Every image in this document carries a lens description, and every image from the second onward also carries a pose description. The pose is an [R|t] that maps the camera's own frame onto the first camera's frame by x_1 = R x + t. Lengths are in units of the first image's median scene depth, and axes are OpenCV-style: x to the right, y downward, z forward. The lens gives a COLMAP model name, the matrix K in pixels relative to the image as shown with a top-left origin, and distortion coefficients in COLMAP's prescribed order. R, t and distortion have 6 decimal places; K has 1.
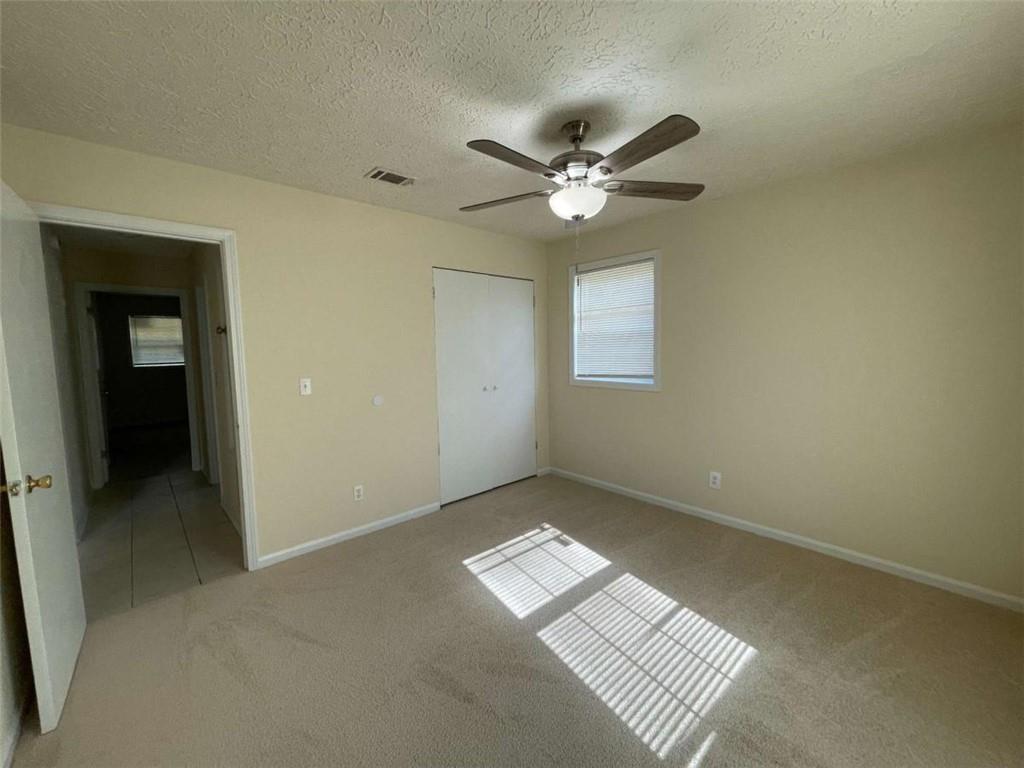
lens RADIAL K [[411.2, 0, 511.9], [0, 411.2, 377.0], [0, 0, 1]] dist [-0.001635, -0.000055]
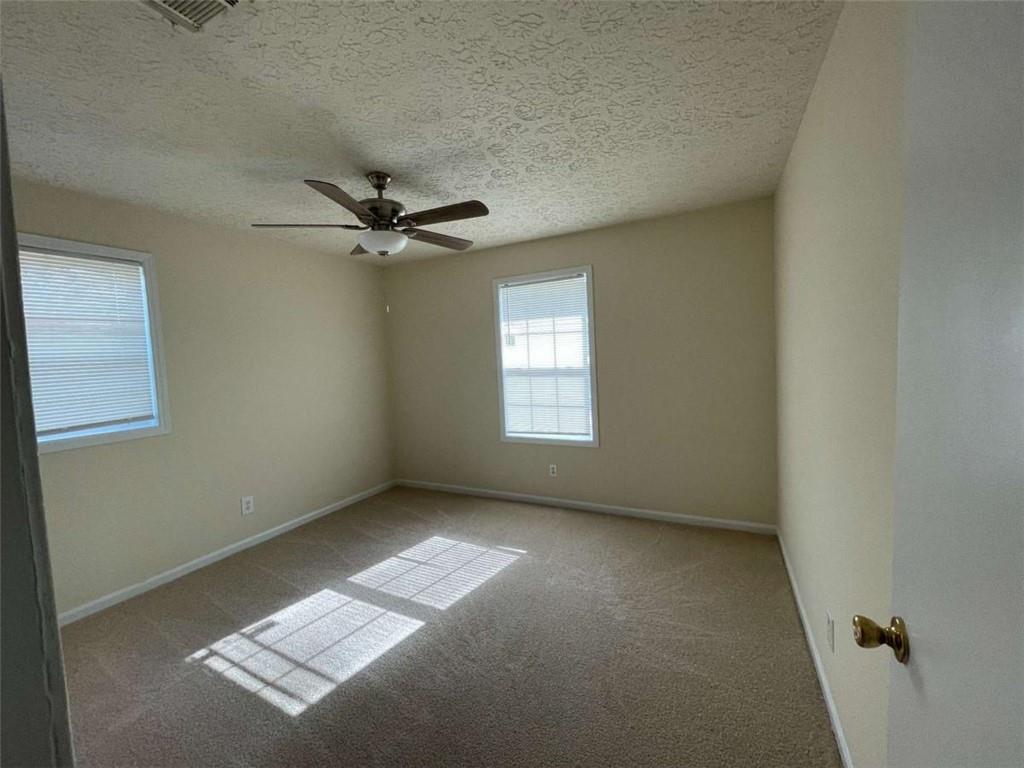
lens RADIAL K [[413.1, 0, 513.6], [0, 413.1, 378.3], [0, 0, 1]] dist [0.000288, 0.000242]
pose [[-0.349546, -0.023155, 0.936633, -0.795160], [0.119745, 0.990392, 0.069172, -0.058044], [-0.929236, 0.136336, -0.343415, 0.825010]]
